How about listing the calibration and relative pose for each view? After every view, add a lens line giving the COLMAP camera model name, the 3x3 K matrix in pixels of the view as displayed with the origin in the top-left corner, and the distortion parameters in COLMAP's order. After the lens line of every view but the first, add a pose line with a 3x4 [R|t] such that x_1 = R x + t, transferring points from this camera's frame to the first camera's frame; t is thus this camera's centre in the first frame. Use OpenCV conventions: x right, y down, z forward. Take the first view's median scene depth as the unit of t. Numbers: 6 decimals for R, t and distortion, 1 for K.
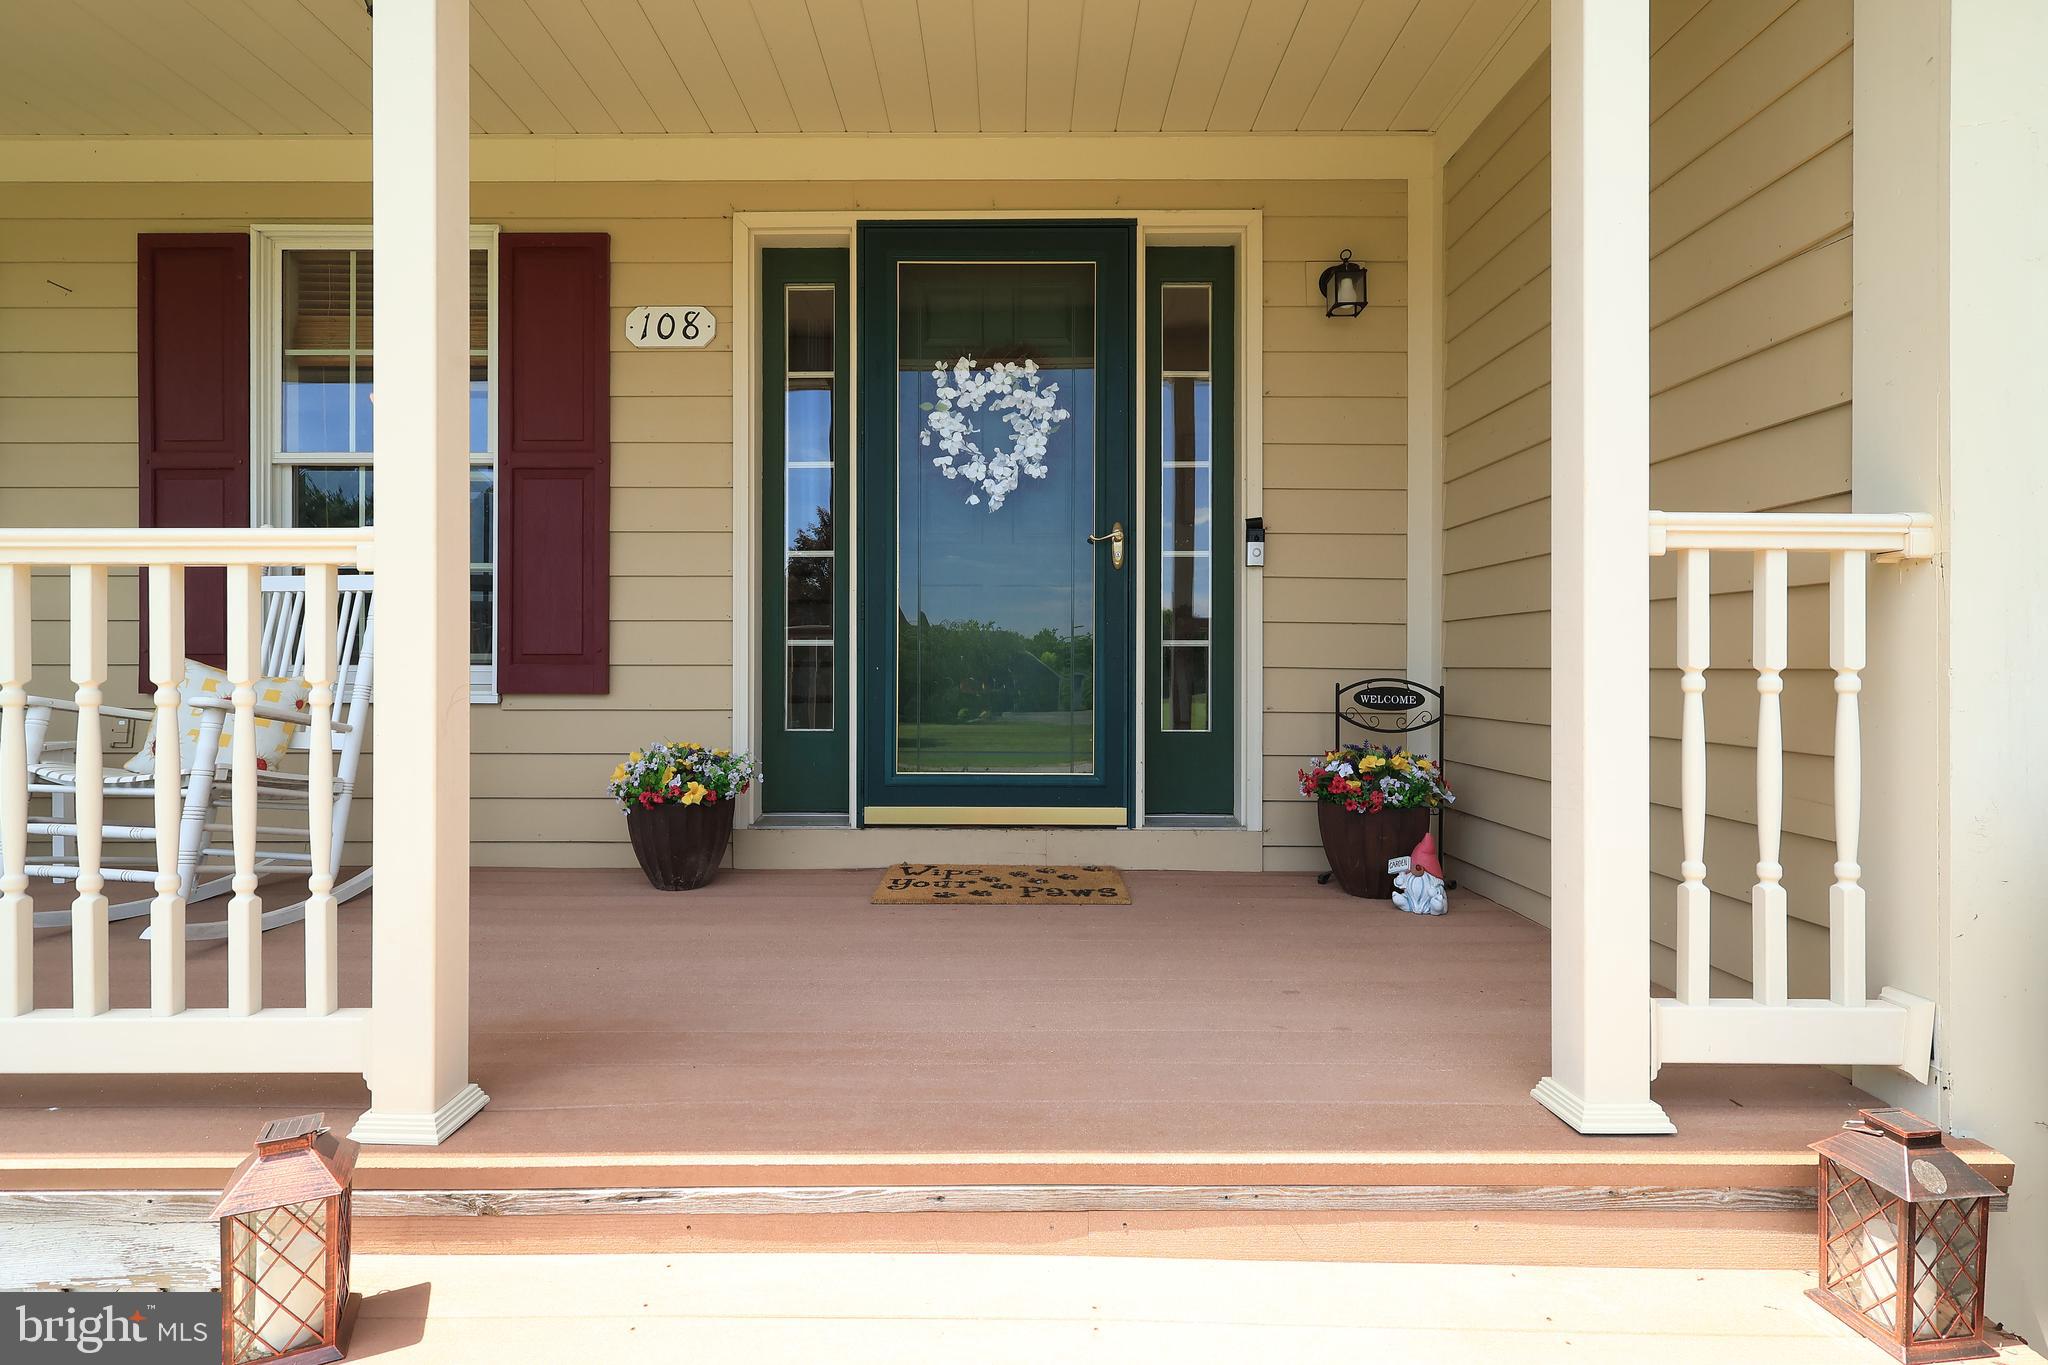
lens RADIAL K [[1038.0, 0, 997.9], [0, 1038.0, 665.0], [0, 0, 1]] dist [-0.000149, -0.000156]
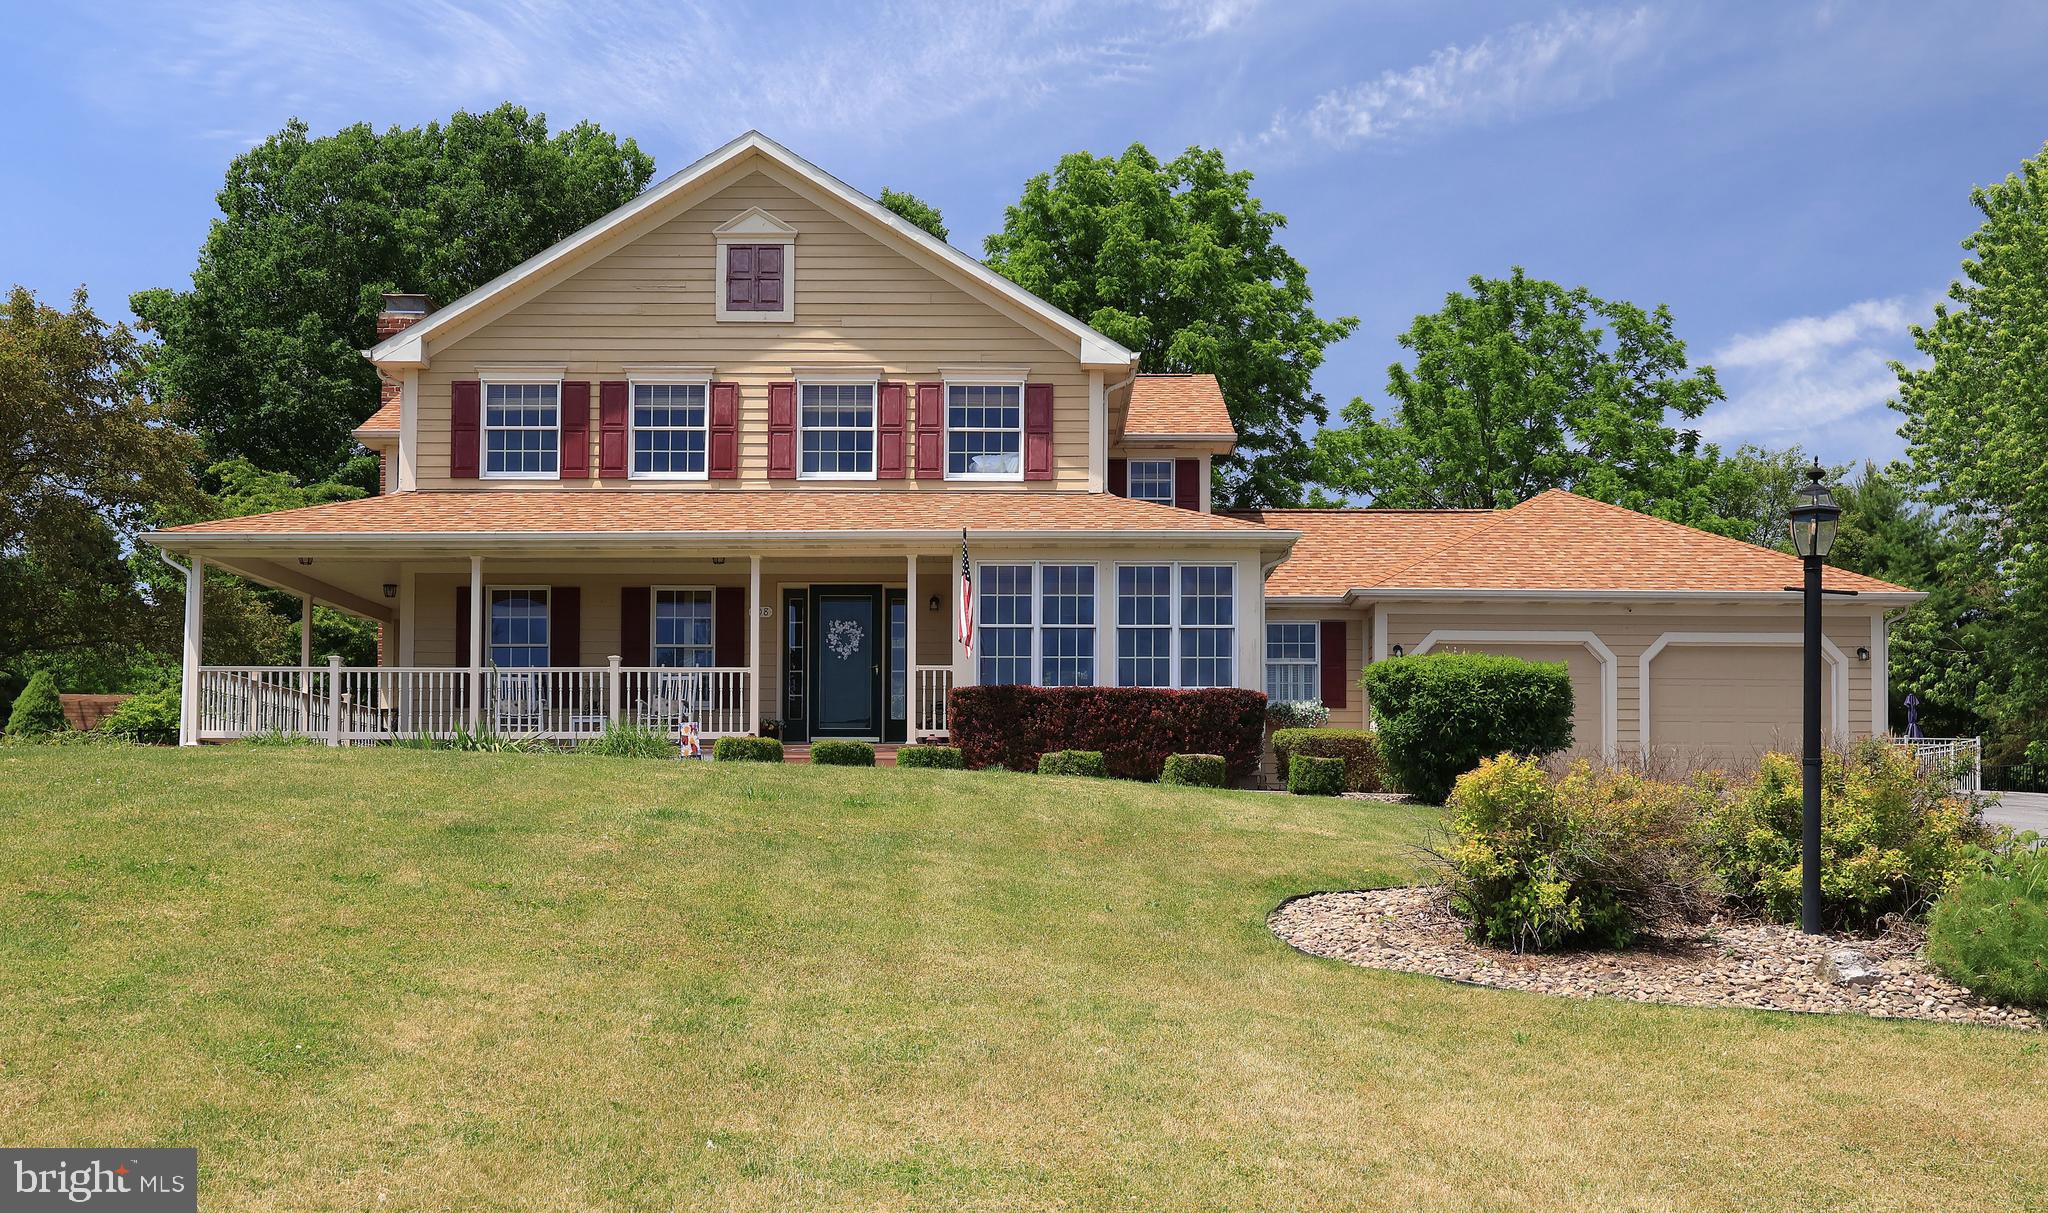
lens RADIAL K [[1745.6, 0, 1026.6], [0, 1745.6, 776.6], [0, 0, 1]] dist [-0.002575, 0.004773]
pose [[0.999903, 0.000075, 0.013926, 0.579111], [0.000629, 0.998724, -0.050504, 0.608191], [-0.013912, 0.050508, 0.998627, -5.437632]]
